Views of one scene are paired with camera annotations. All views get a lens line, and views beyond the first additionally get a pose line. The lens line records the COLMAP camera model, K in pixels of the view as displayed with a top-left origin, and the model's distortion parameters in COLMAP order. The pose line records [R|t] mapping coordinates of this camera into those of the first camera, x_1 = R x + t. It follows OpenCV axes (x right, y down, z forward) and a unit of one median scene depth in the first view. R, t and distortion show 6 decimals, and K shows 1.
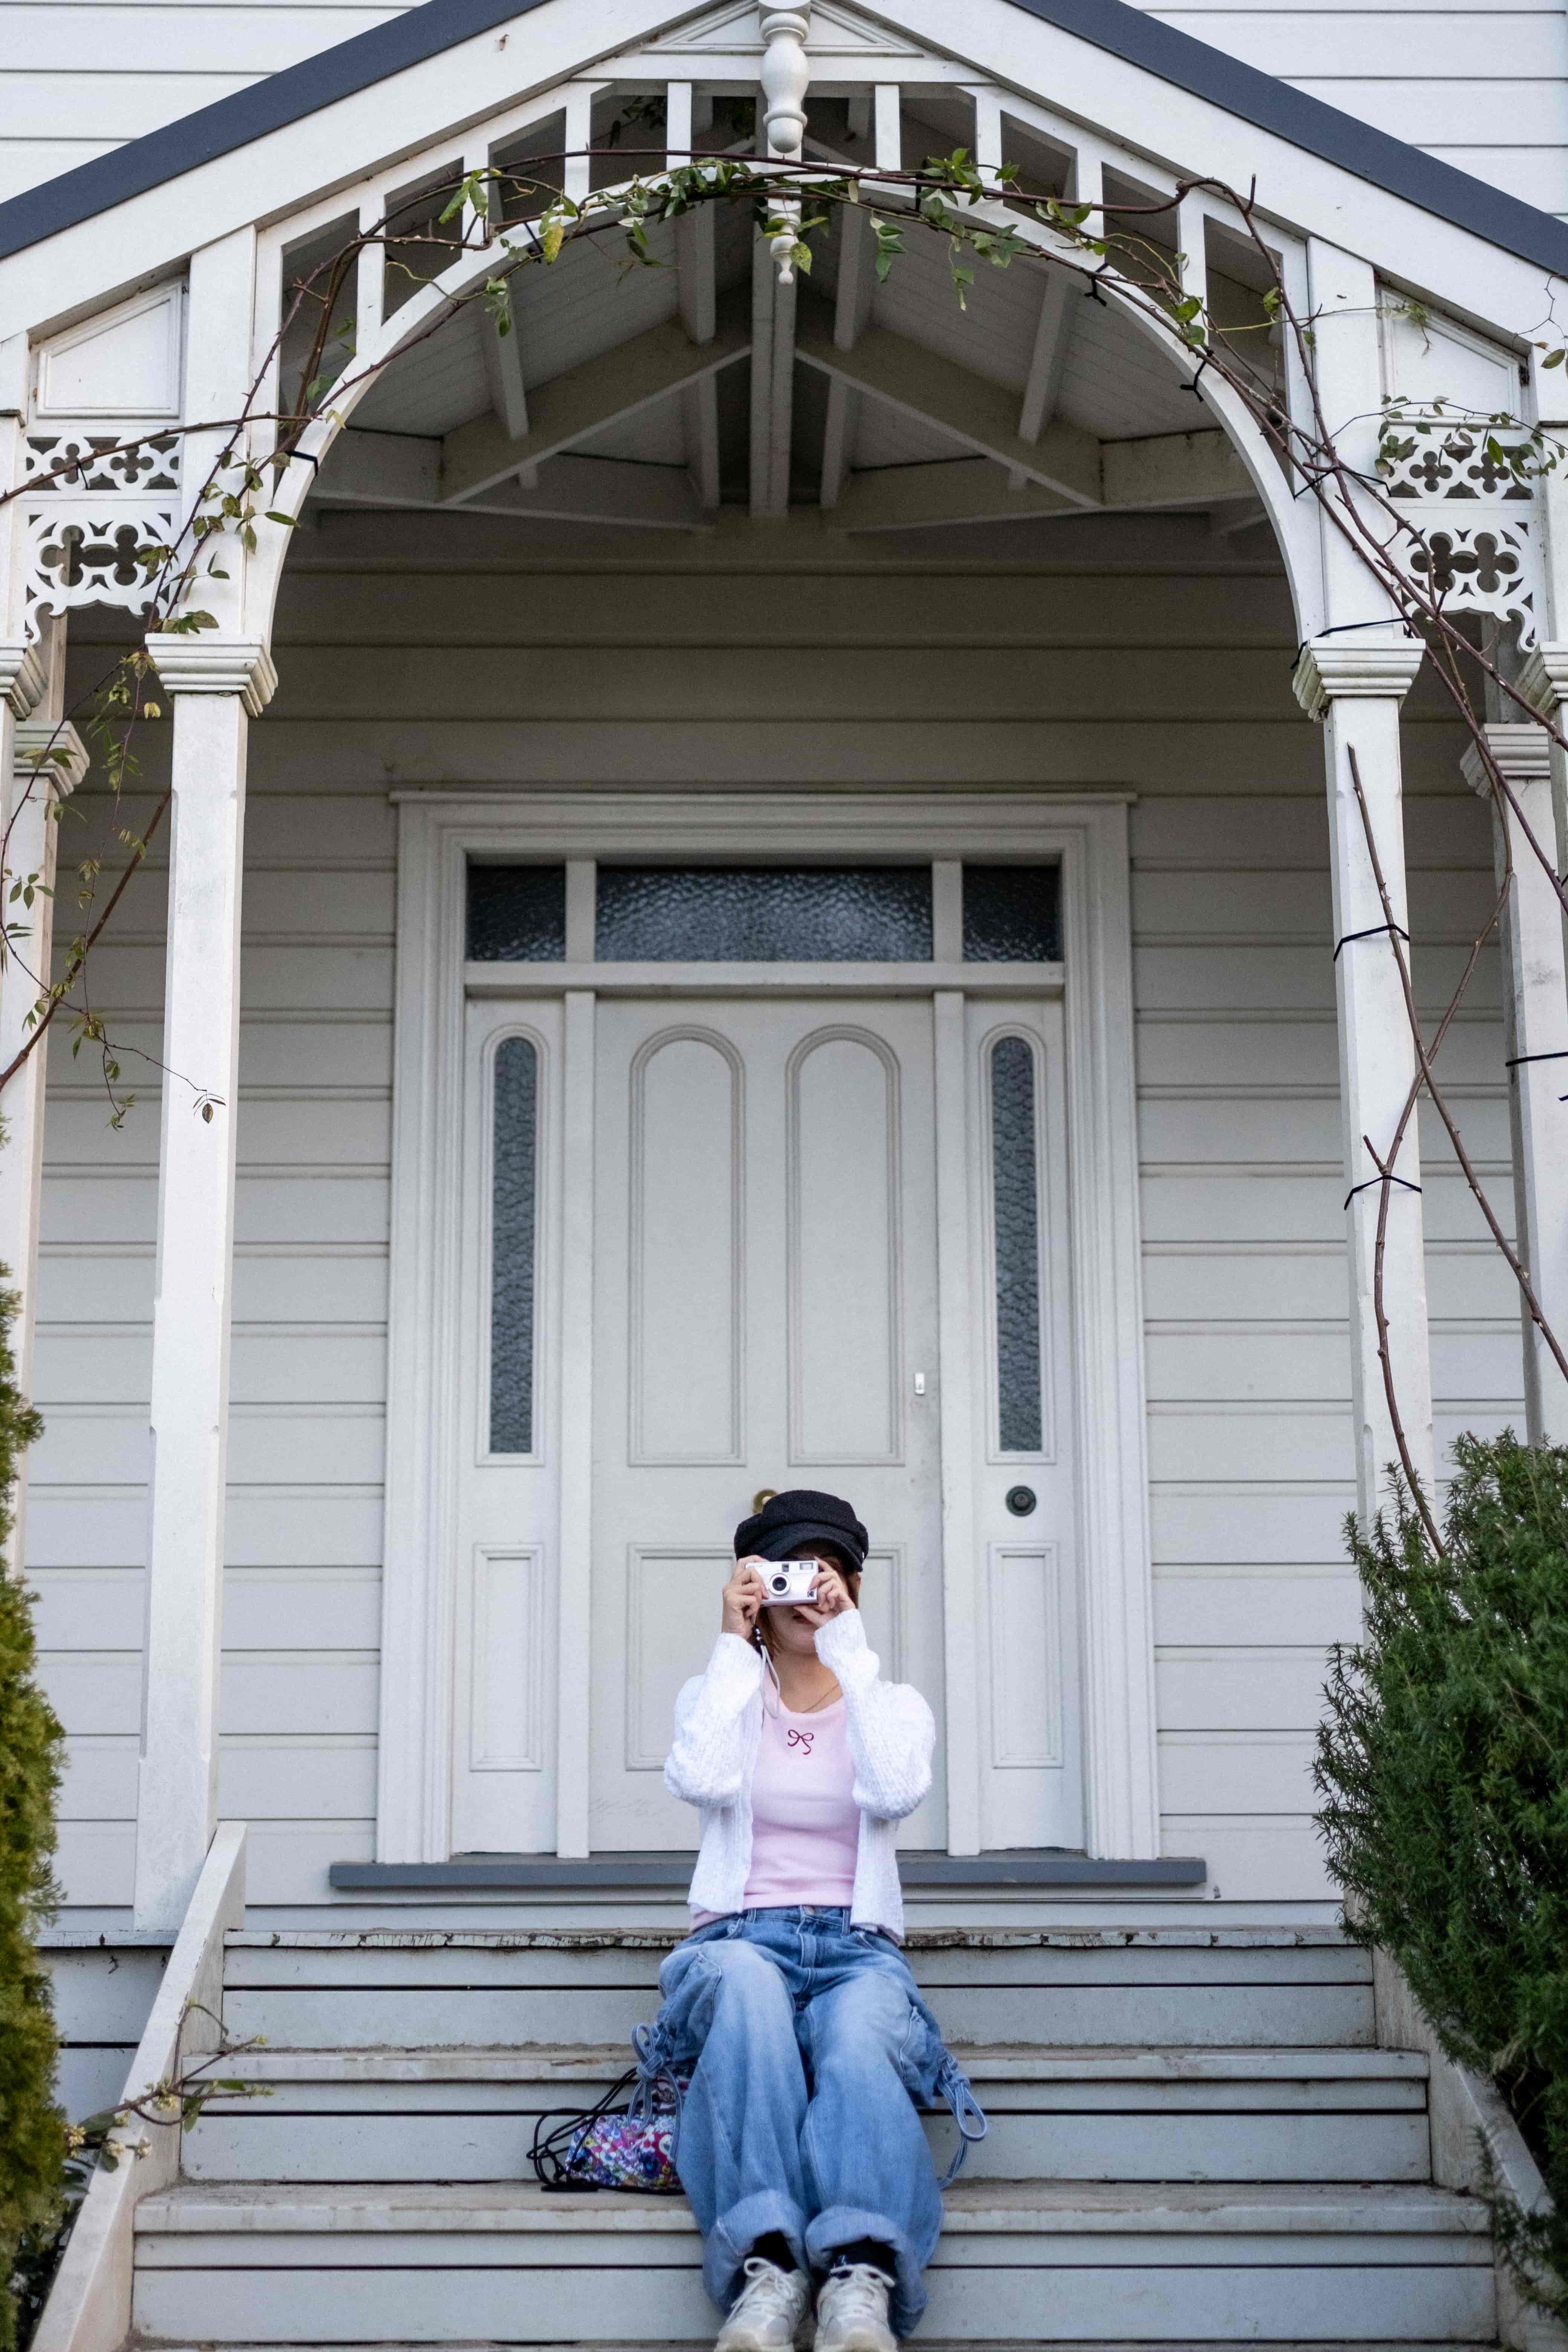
lens RADIAL K [[3366.7, 0, 791.0], [0, 3366.7, 1176.6], [0, 0, 1]] dist [0.019342, 0.000000]
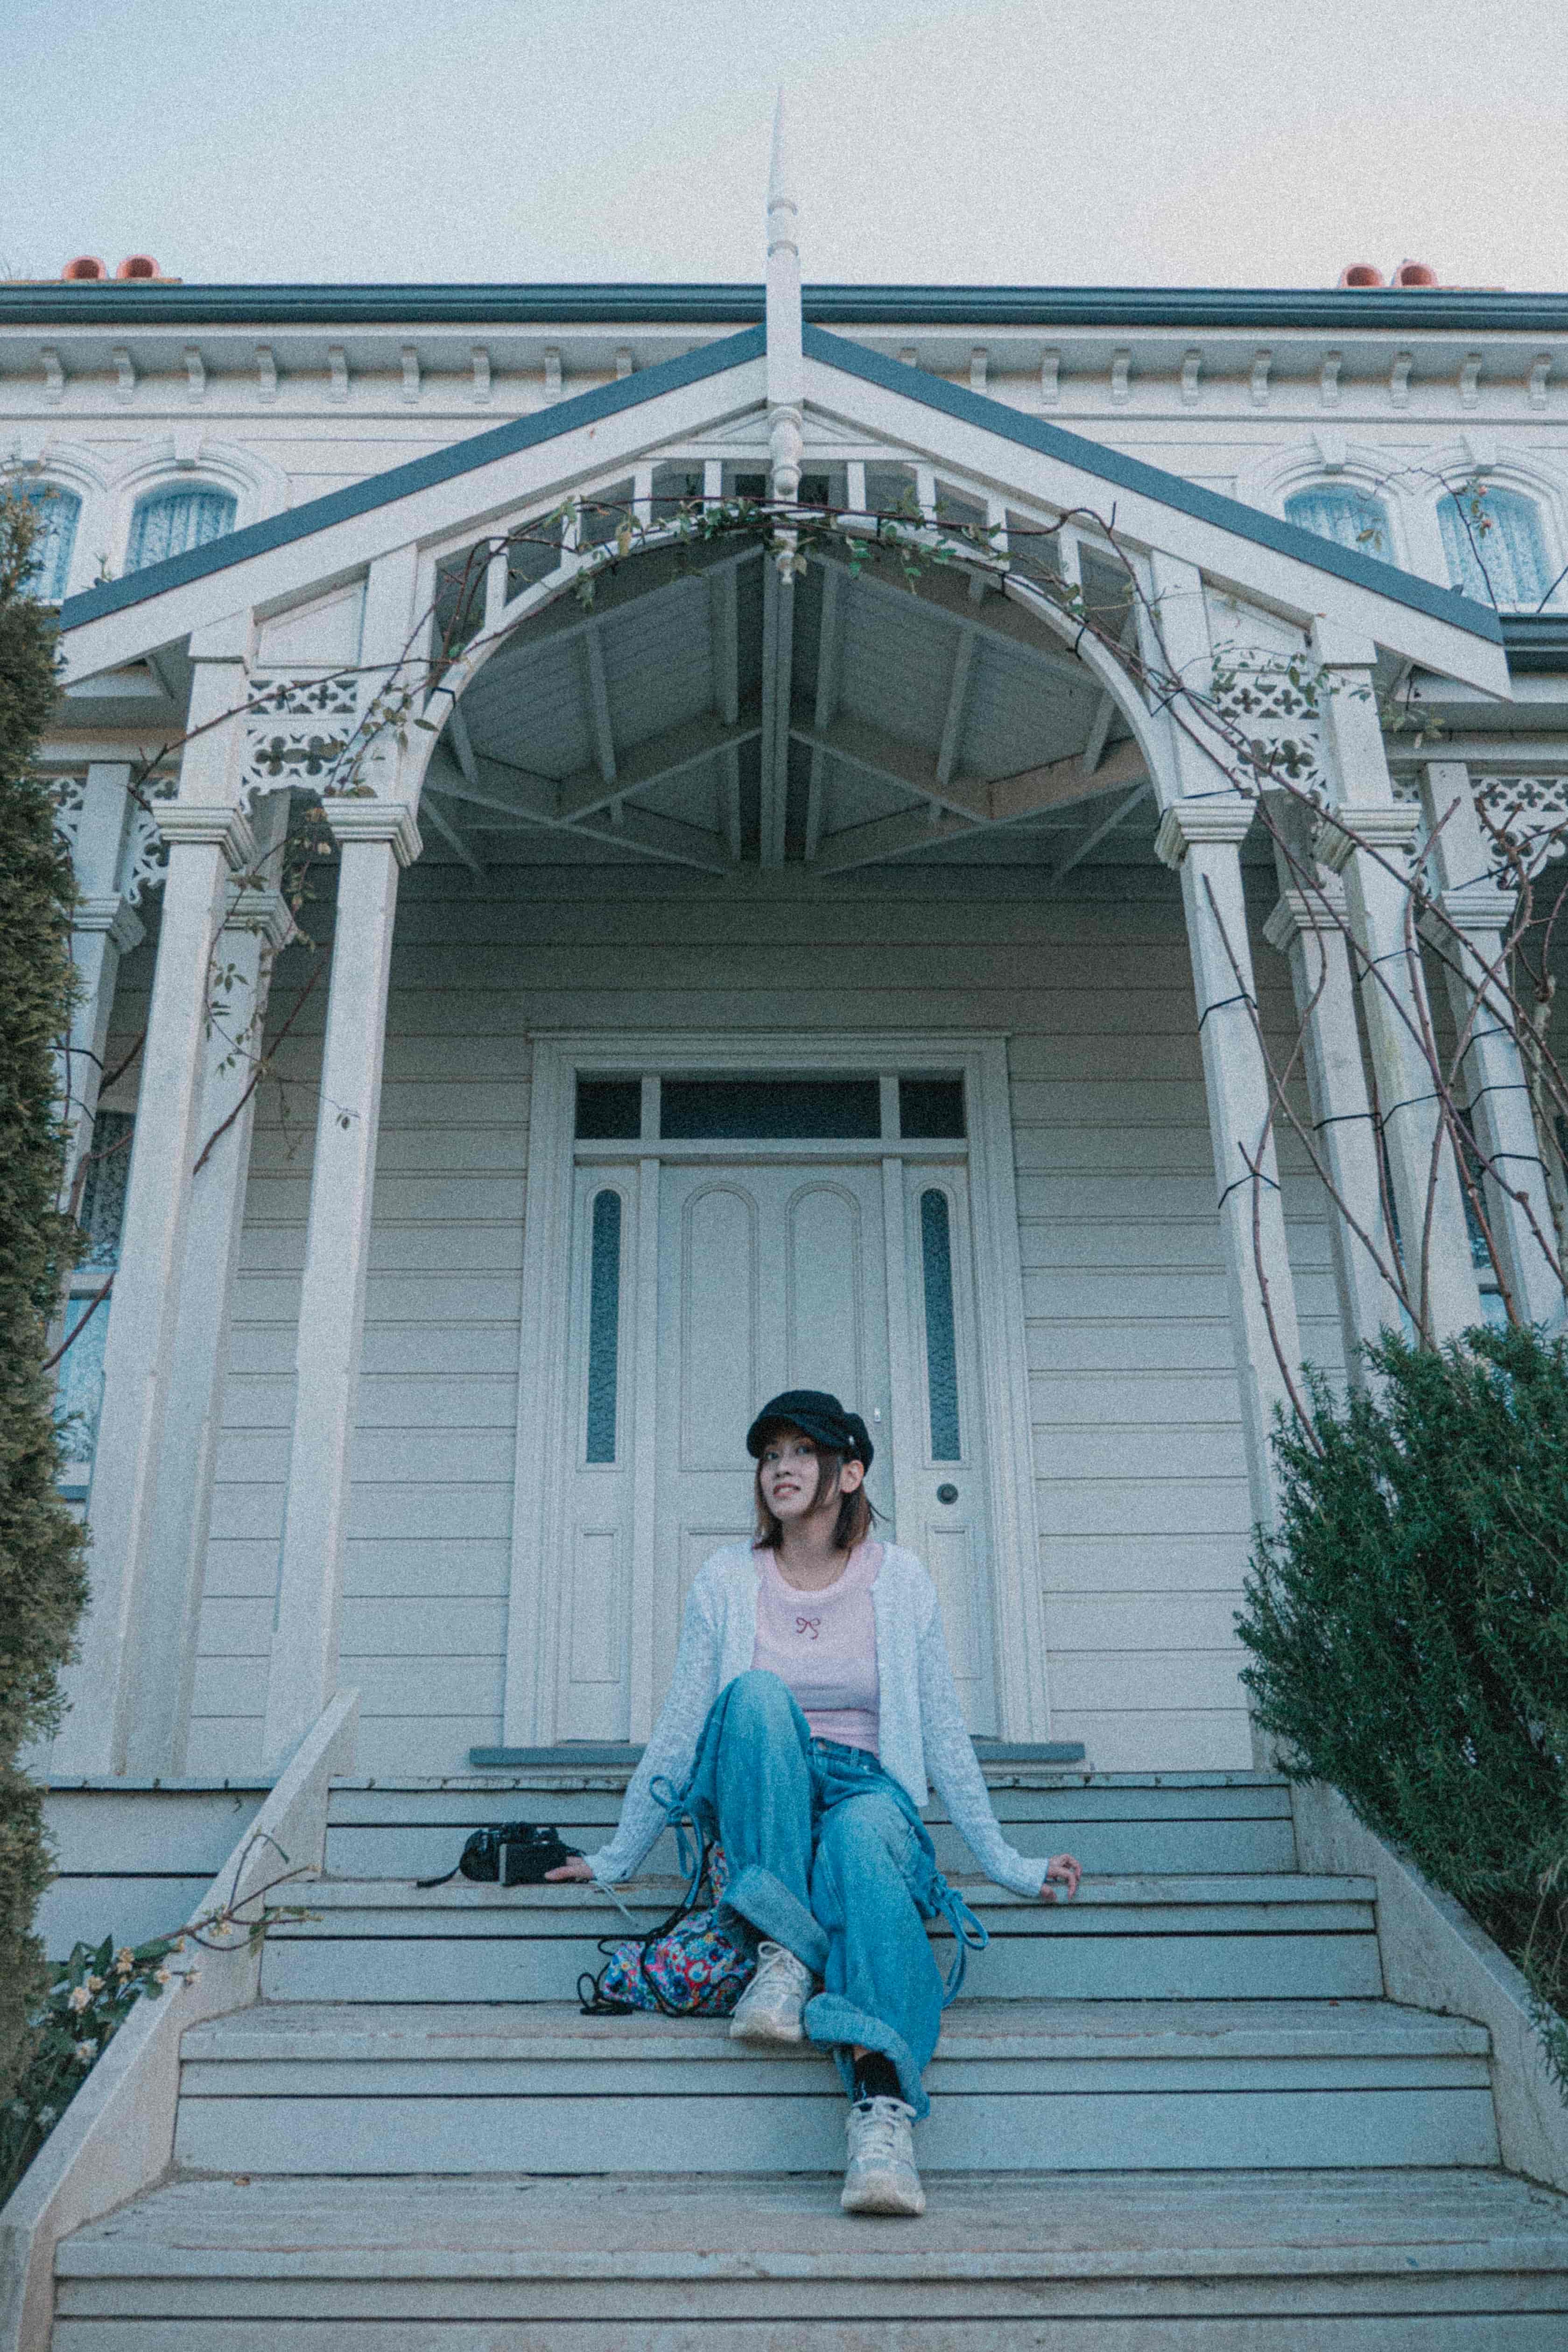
lens RADIAL K [[1697.9, 0, 768.9], [0, 1697.9, 1172.4], [0, 0, 1]] dist [-0.017110, 0.008828]
pose [[0.999978, -0.005187, -0.004240, -0.007468], [0.004508, 0.989153, -0.146822, 0.088352], [0.004955, 0.146800, 0.989154, 0.329303]]
